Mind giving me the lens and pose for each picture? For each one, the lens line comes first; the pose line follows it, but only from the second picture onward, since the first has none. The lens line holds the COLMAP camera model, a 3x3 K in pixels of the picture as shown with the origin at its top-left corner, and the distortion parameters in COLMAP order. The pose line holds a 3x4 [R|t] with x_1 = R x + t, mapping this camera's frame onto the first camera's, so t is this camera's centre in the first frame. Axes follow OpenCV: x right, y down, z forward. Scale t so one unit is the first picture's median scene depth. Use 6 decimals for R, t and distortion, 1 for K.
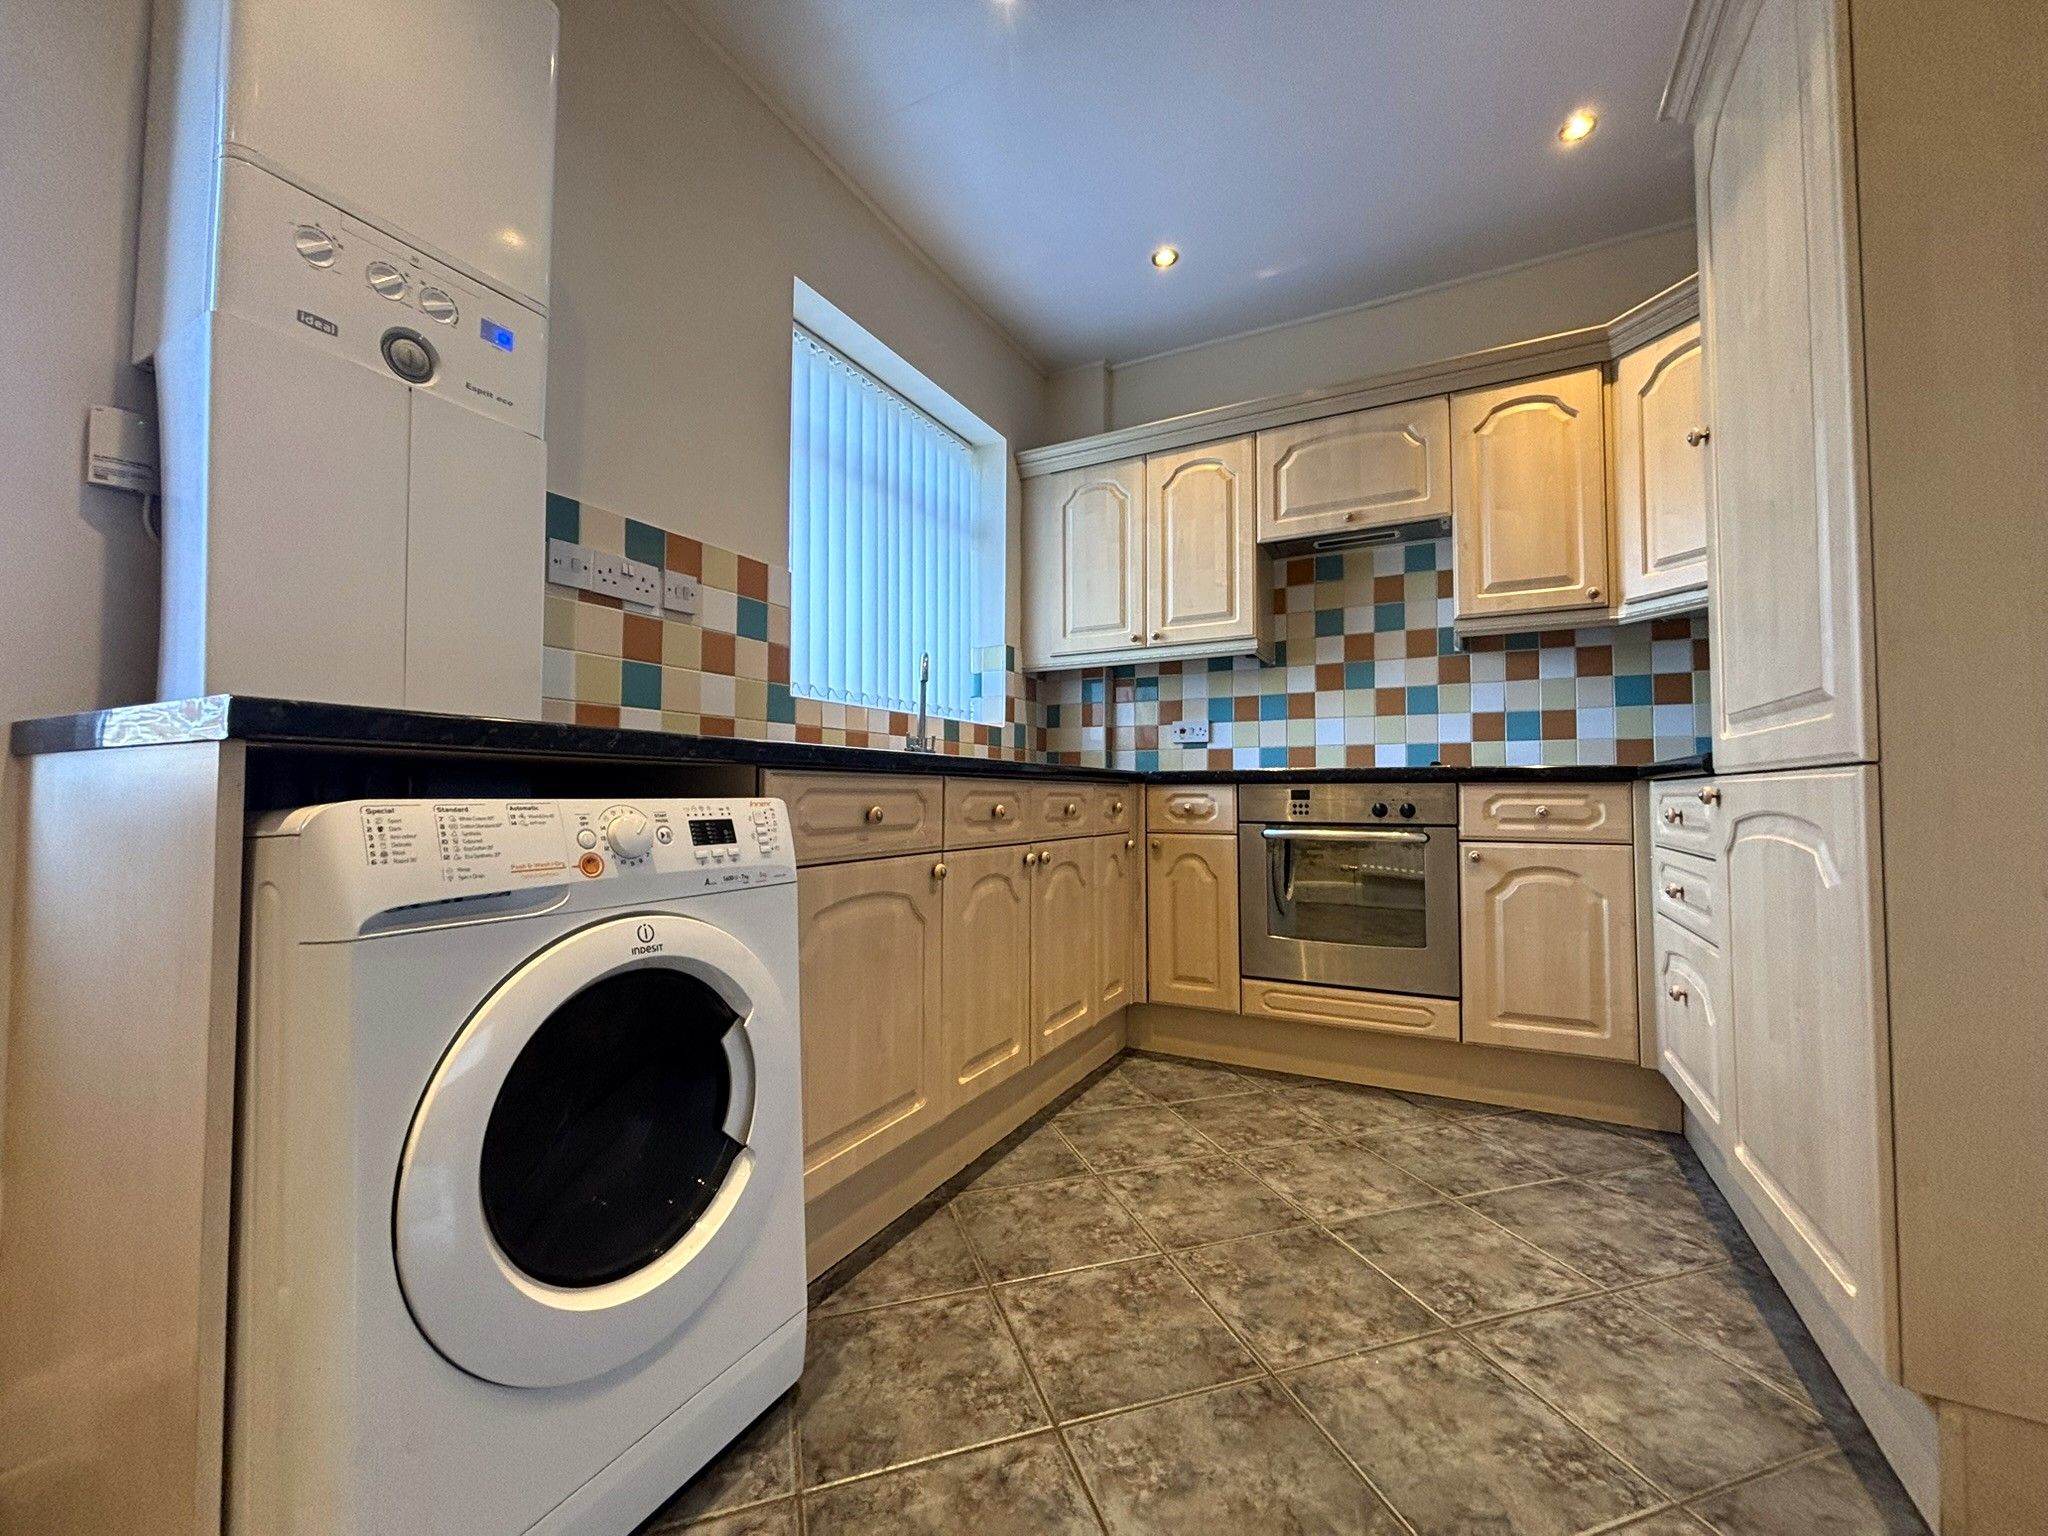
lens RADIAL K [[819.5, 0, 1022.8], [0, 819.5, 767.7], [0, 0, 1]] dist [-0.002655, -0.001237]
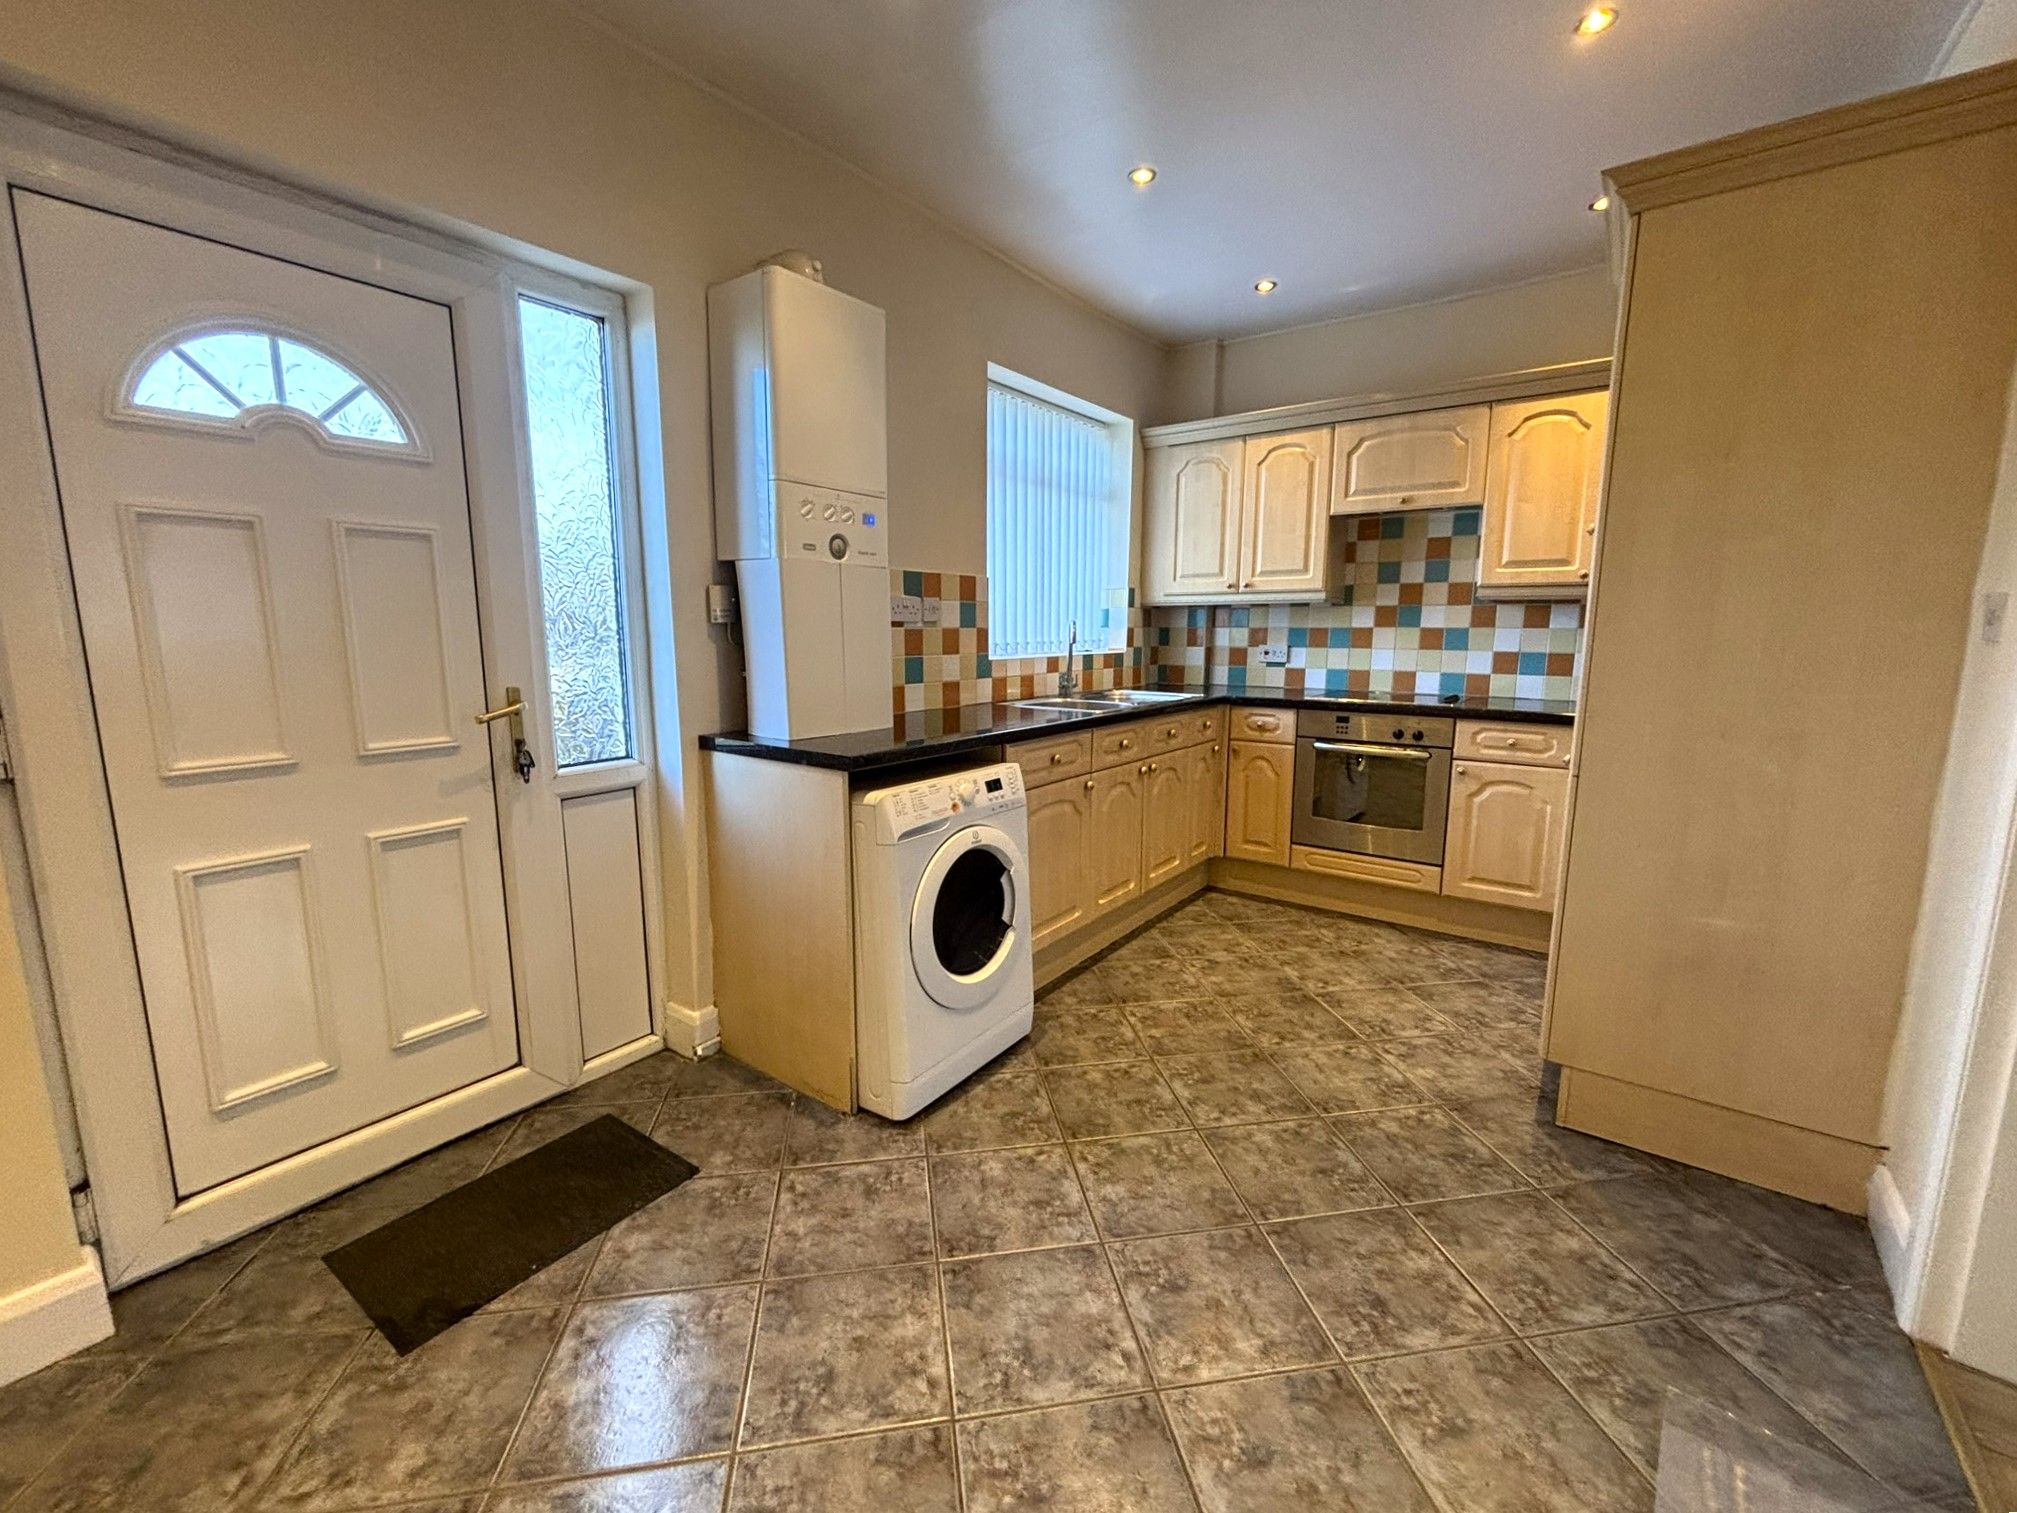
lens RADIAL K [[807.1, 0, 1004.7], [0, 807.1, 758.6], [0, 0, 1]] dist [-0.002655, -0.001237]
pose [[0.987519, 0.023210, -0.155779, -0.015482], [0.006854, 0.981812, 0.189734, -0.209910], [0.157349, -0.188433, 0.969399, -0.546484]]
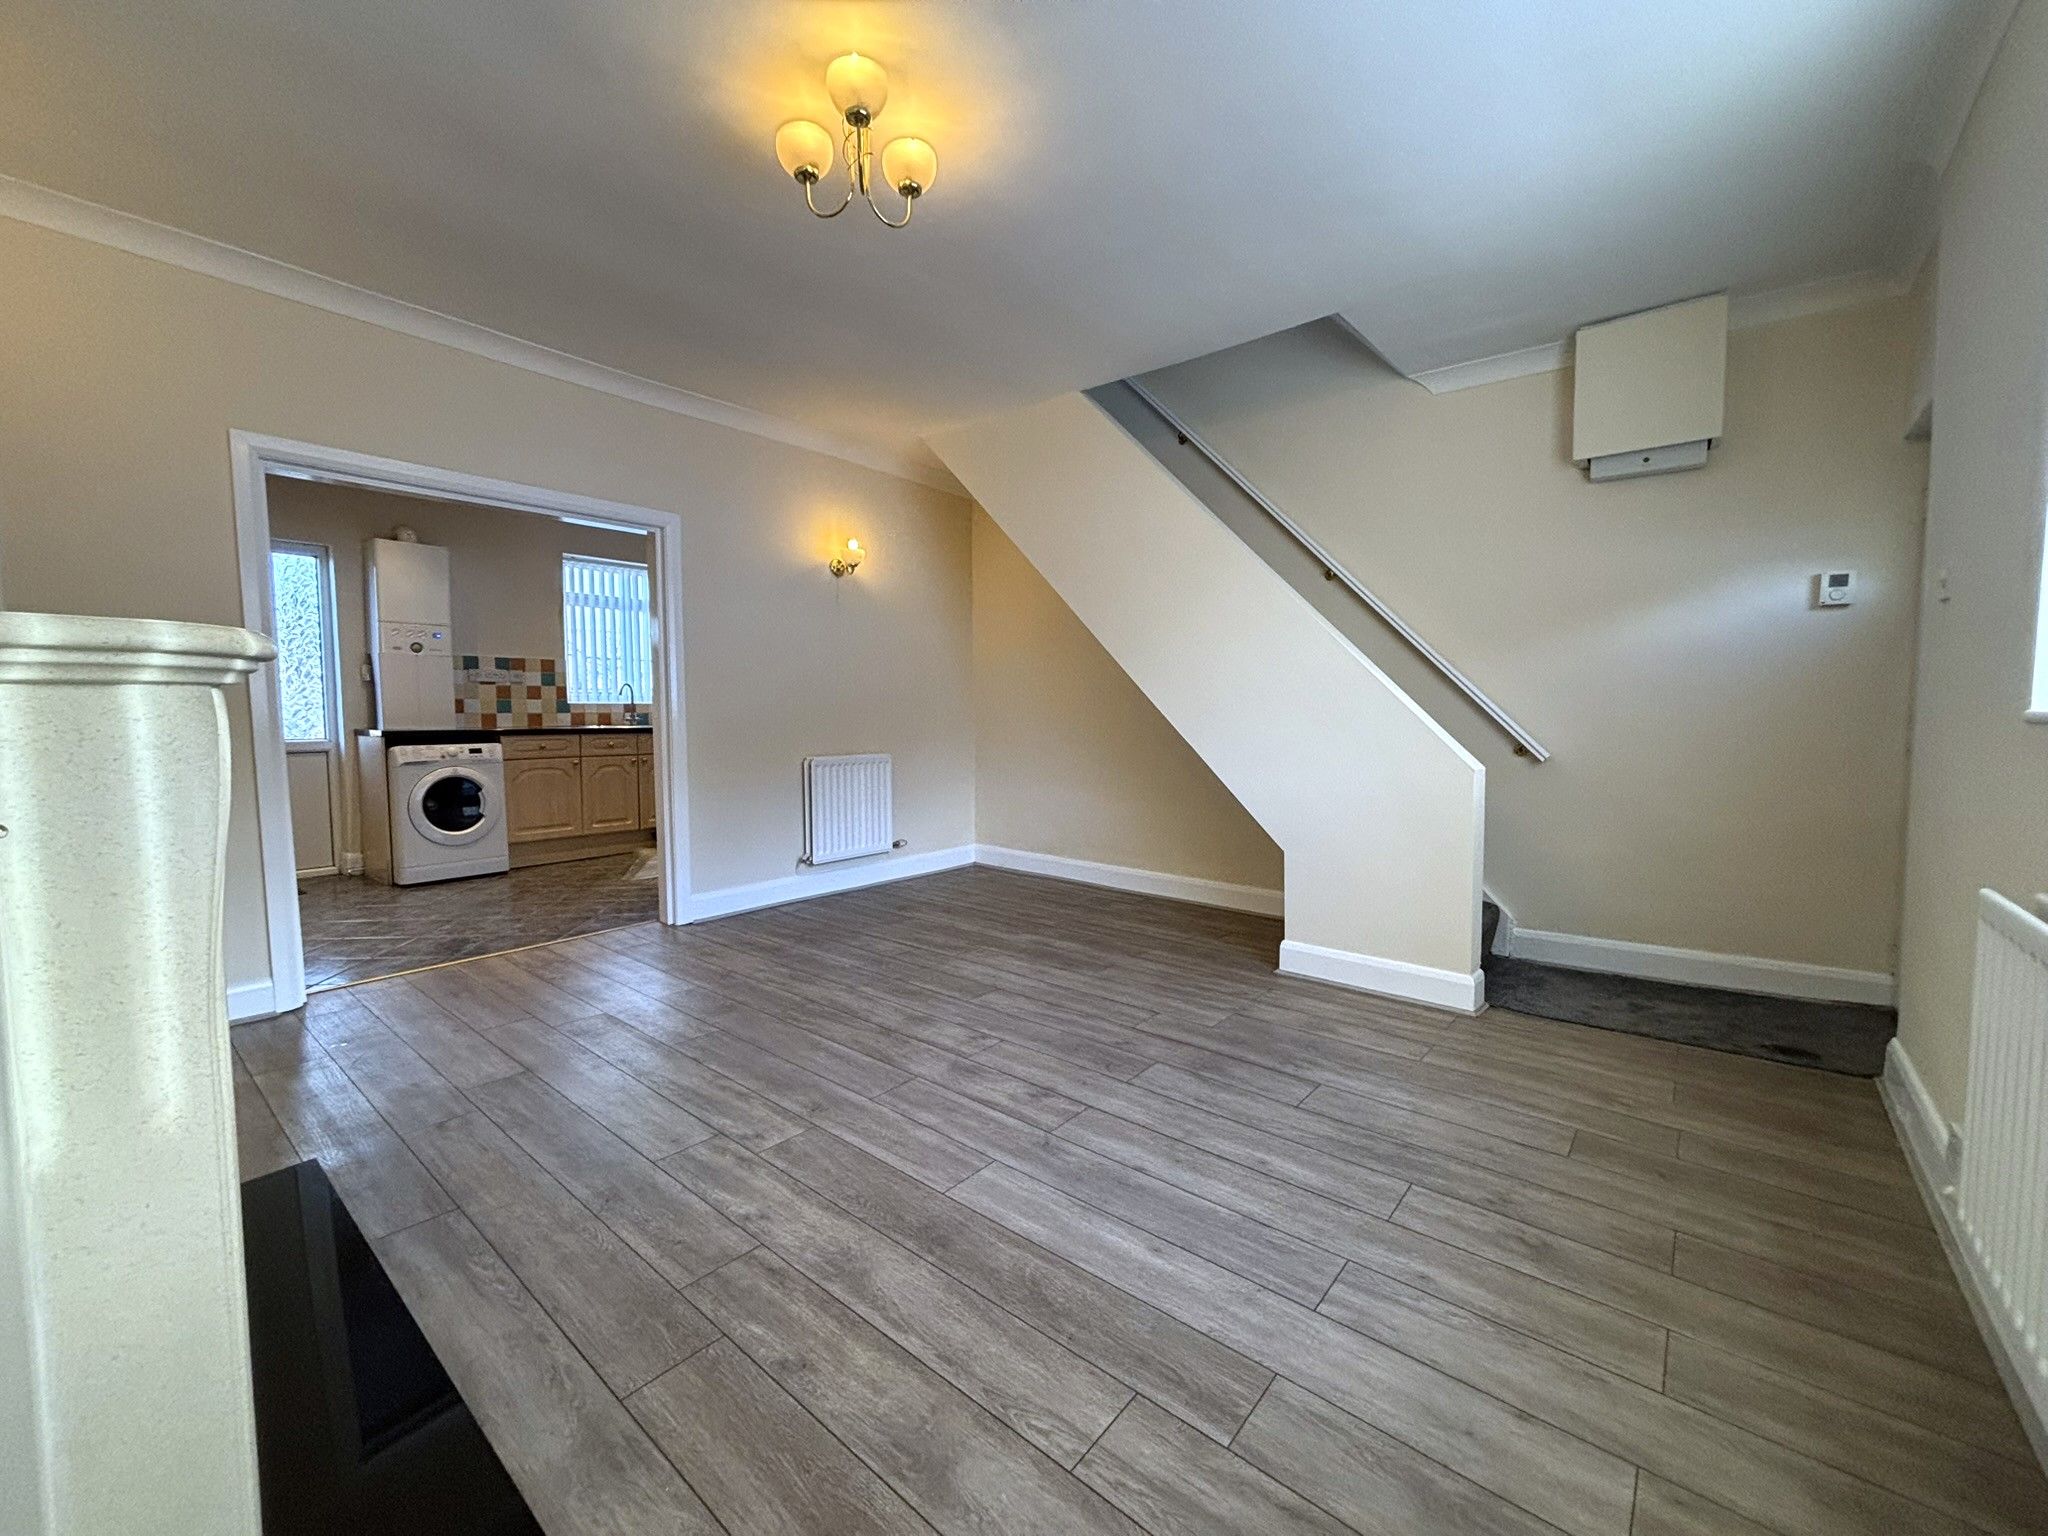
lens RADIAL K [[819.5, 0, 1014.7], [0, 819.5, 774.9], [0, 0, 1]] dist [-0.002655, -0.001237]
pose [[0.978709, 0.017543, -0.204503, 2.021862], [0.005582, 0.993697, 0.111960, -0.164849], [0.205178, -0.110718, 0.972442, -1.657716]]
